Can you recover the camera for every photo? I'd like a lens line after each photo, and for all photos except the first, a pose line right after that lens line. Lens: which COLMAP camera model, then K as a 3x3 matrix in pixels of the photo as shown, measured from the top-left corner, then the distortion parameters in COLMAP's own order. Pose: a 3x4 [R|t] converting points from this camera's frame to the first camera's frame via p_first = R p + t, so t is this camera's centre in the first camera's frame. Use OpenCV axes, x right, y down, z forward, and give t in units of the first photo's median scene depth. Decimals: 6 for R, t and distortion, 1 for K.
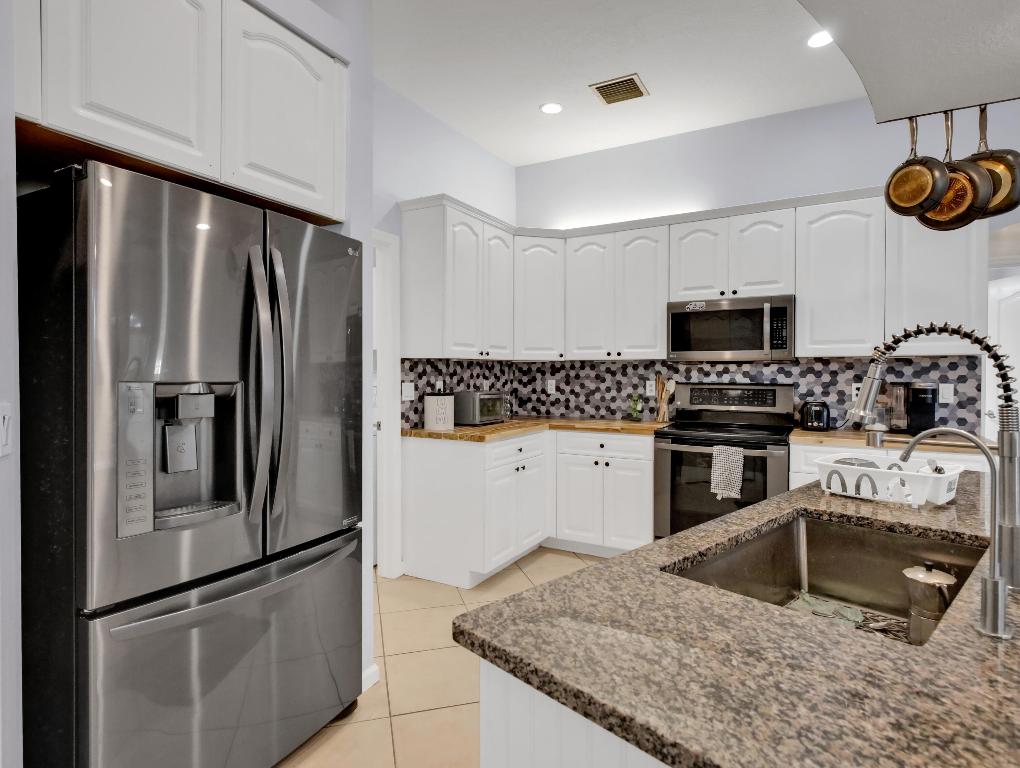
lens RADIAL K [[552.5, 0, 503.4], [0, 552.5, 375.7], [0, 0, 1]] dist [-0.002371, -0.002039]
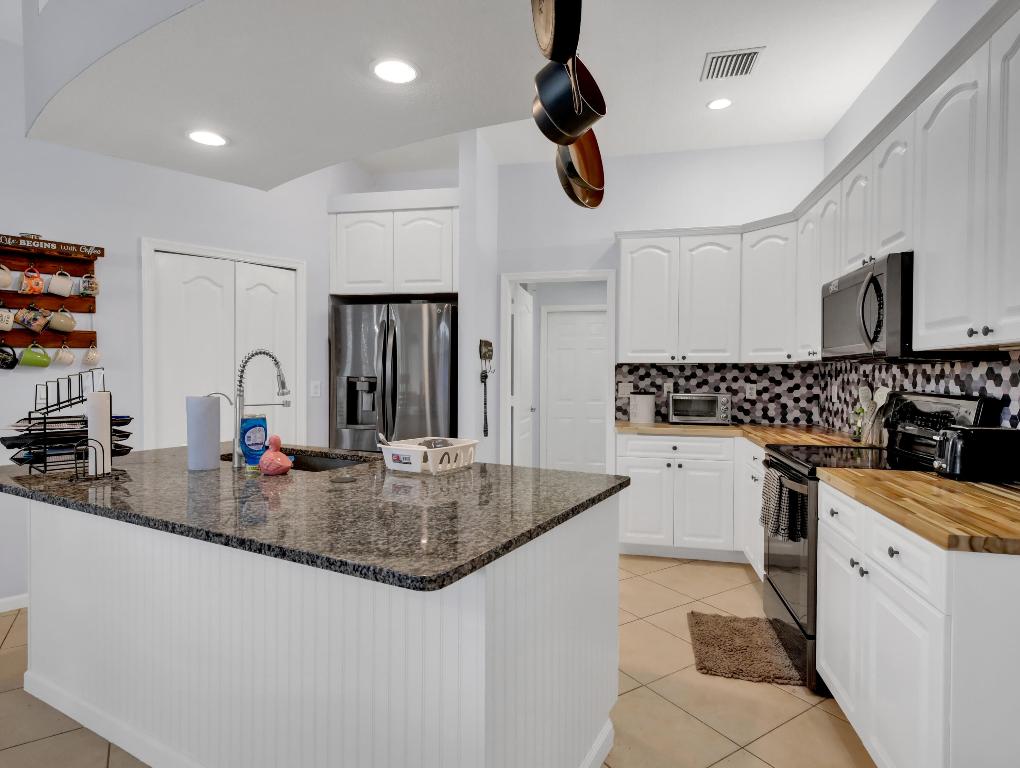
lens RADIAL K [[560.2, 0, 514.1], [0, 560.2, 381.0], [0, 0, 1]] dist [0.001787, -0.001244]
pose [[0.301314, 0.012537, -0.953442, 0.887418], [-0.012831, 0.999876, 0.009093, -0.000381], [0.953439, 0.009494, 0.301438, 0.346836]]
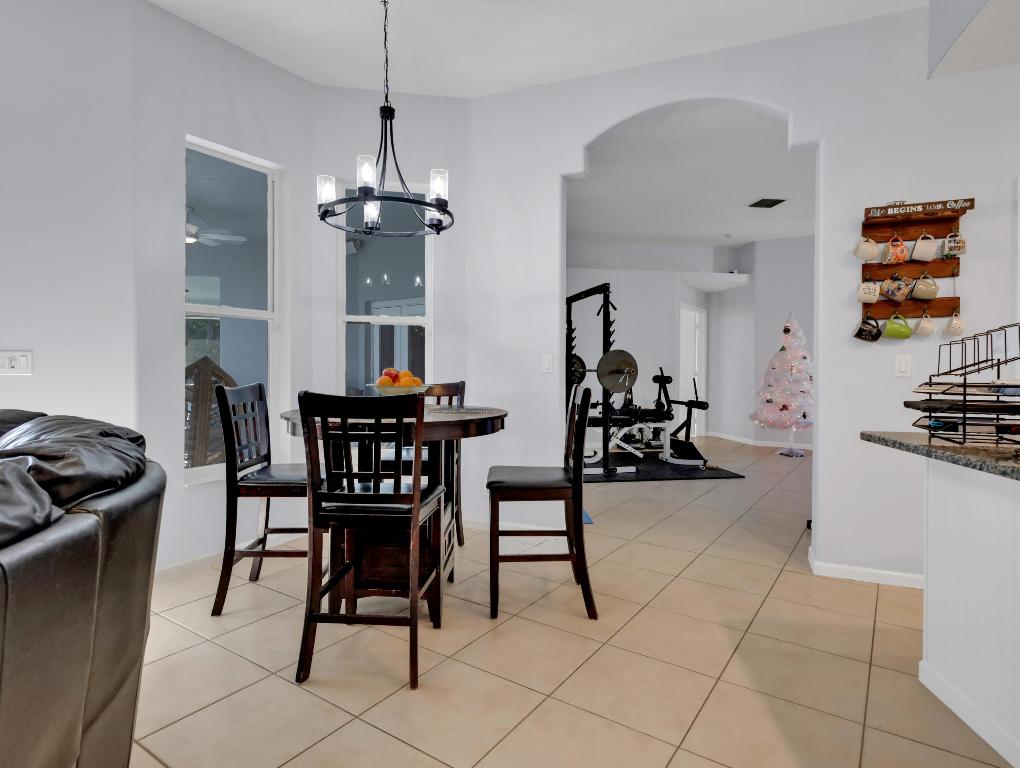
lens RADIAL K [[560.2, 0, 514.1], [0, 560.2, 381.0], [0, 0, 1]] dist [0.001787, -0.001244]
pose [[-0.776199, 0.009559, -0.630416, 0.816718], [-0.012065, 0.999477, 0.030010, 0.036834], [0.630373, 0.030900, -0.775677, 0.206207]]
